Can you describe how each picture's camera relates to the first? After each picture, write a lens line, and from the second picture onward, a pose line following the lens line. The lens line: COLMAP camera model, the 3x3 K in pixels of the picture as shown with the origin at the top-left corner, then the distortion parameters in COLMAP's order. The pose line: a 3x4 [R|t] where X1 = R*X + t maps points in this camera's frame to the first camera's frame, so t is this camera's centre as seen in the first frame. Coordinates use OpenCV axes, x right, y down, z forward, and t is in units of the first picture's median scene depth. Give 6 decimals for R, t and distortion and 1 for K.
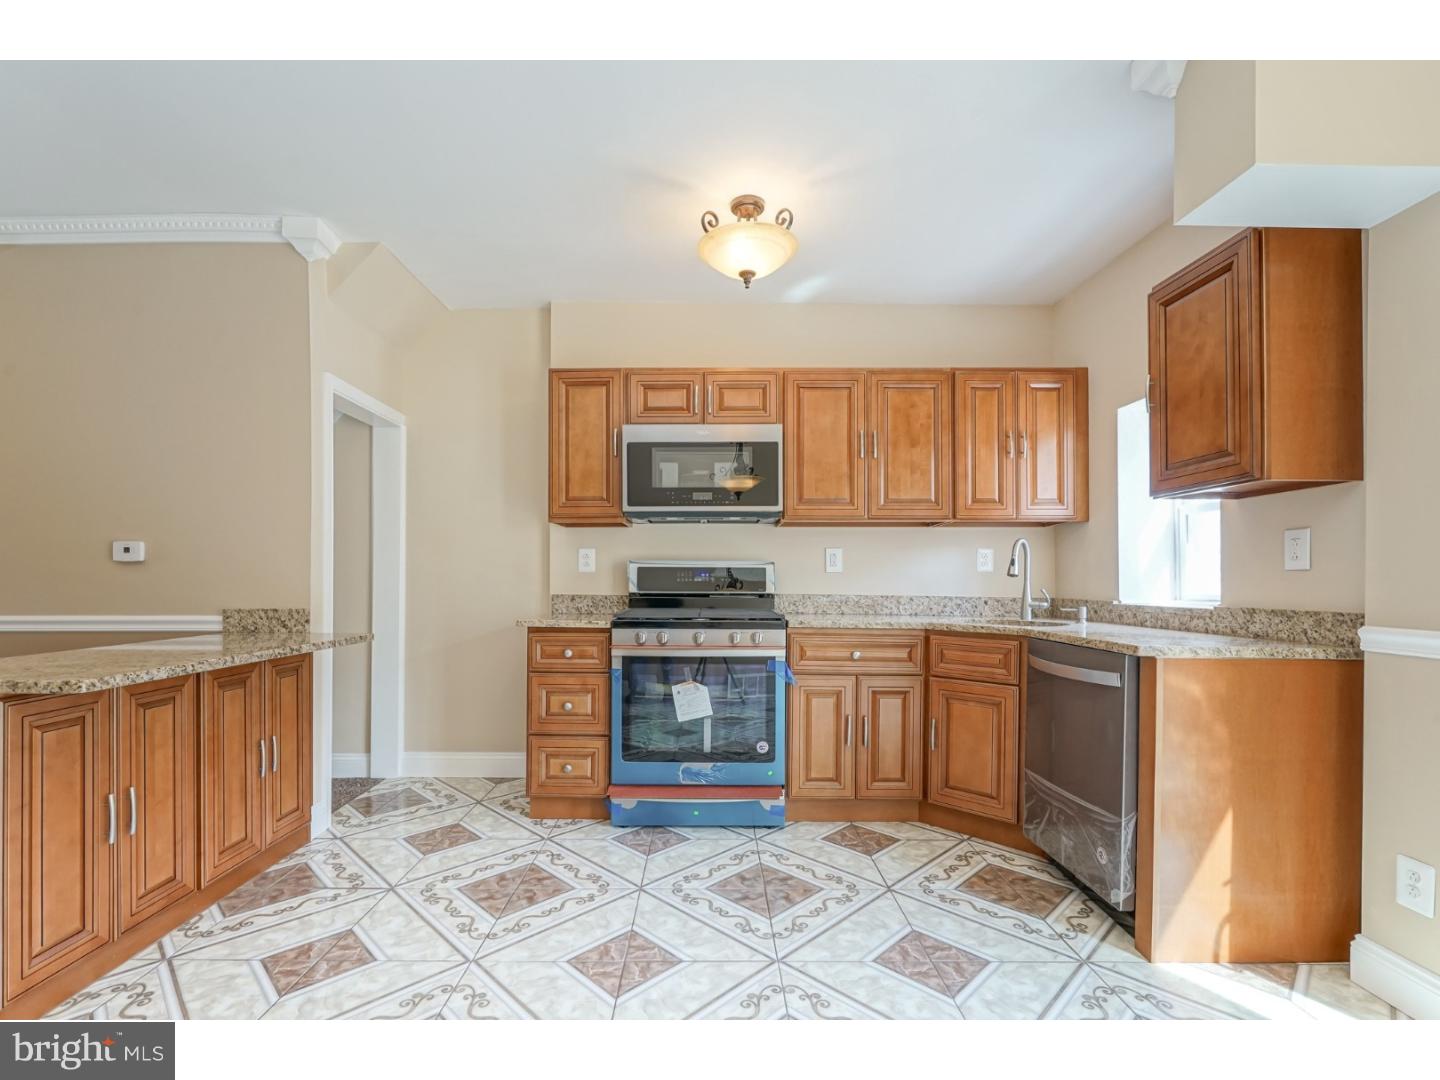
lens RADIAL K [[679.5, 0, 713.8], [0, 679.5, 575.3], [0, 0, 1]] dist [-0.001277, 0.000868]
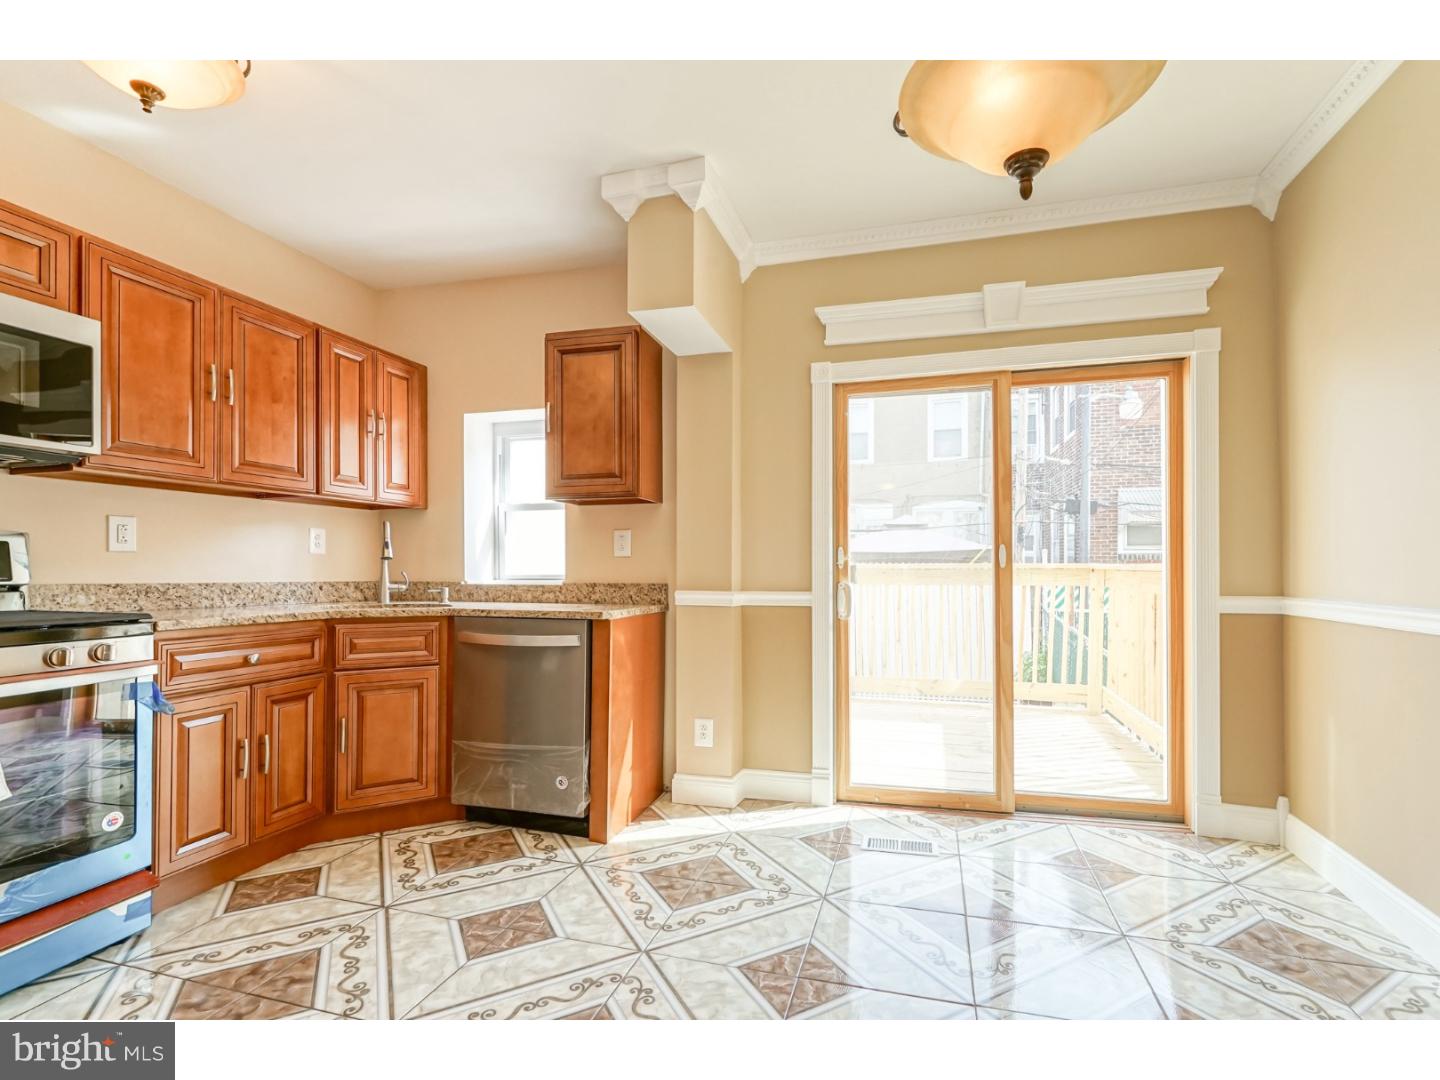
lens RADIAL K [[664.9, 0, 757.9], [0, 664.9, 562.4], [0, 0, 1]] dist [-0.000404, 0.000889]
pose [[0.251035, 0.004254, 0.967969, -0.383613], [-0.007324, 0.999970, -0.002495, 0.004714], [-0.967950, -0.006463, 0.251059, 0.250624]]
